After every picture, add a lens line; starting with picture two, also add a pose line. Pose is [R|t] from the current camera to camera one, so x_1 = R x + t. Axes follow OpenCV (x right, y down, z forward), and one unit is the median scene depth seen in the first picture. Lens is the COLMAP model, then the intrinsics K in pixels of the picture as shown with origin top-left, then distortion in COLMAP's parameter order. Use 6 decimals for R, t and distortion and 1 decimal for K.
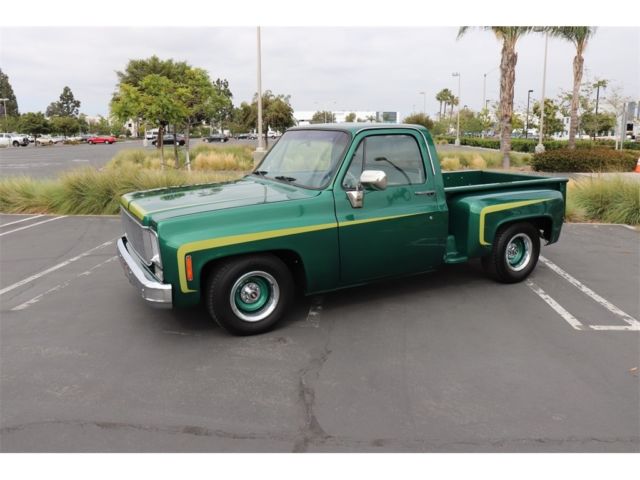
lens RADIAL K [[528.1, 0, 314.5], [0, 528.1, 235.5], [0, 0, 1]] dist [-0.161450, 0.138420]
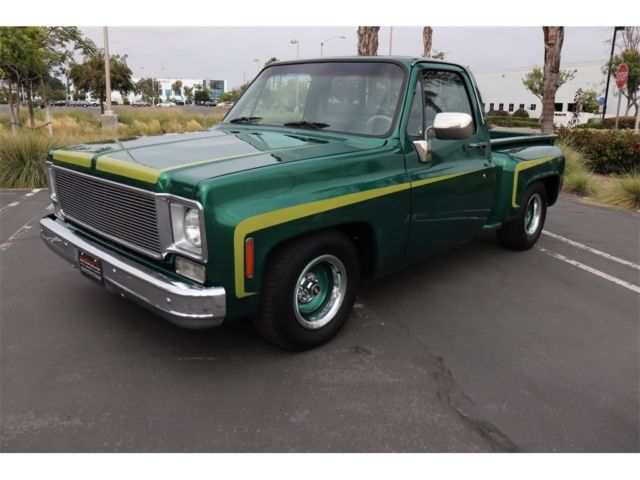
lens RADIAL K [[528.1, 0, 317.2], [0, 528.1, 237.0], [0, 0, 1]] dist [-0.161450, 0.138420]
pose [[0.944587, -0.052619, 0.324017, -0.292311], [0.033618, 0.997386, 0.063966, 0.000585], [-0.326535, -0.049528, 0.943886, 0.313147]]
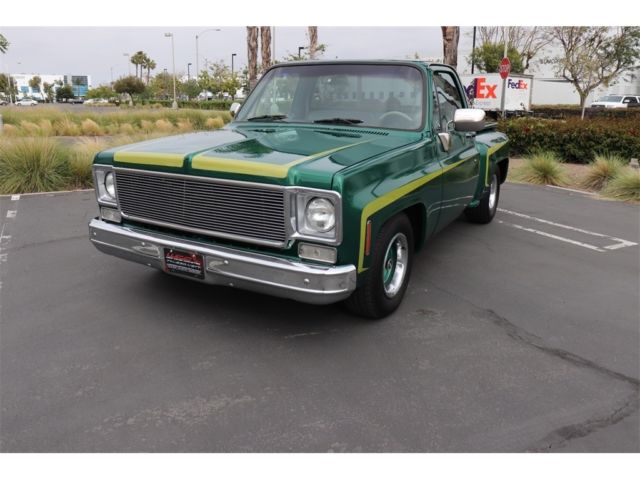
lens RADIAL K [[528.1, 0, 317.2], [0, 528.1, 236.8], [0, 0, 1]] dist [-0.161450, 0.138420]
pose [[0.838344, -0.126544, 0.530252, -0.548907], [0.090788, 0.991510, 0.093083, -0.010492], [-0.537529, -0.029895, 0.842715, 0.342568]]
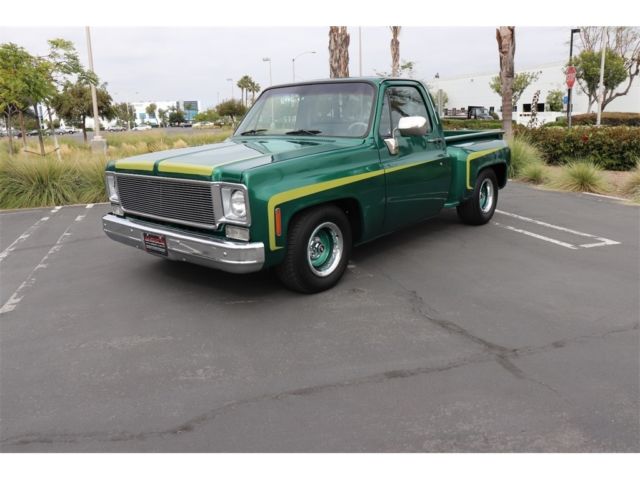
lens RADIAL K [[528.1, 0, 316.4], [0, 528.1, 242.5], [0, 0, 1]] dist [-0.161450, 0.138420]
pose [[0.928188, -0.108131, 0.356053, -0.407483], [0.096504, 0.994060, 0.050316, 0.046576], [-0.359379, -0.012342, 0.933110, 0.099077]]
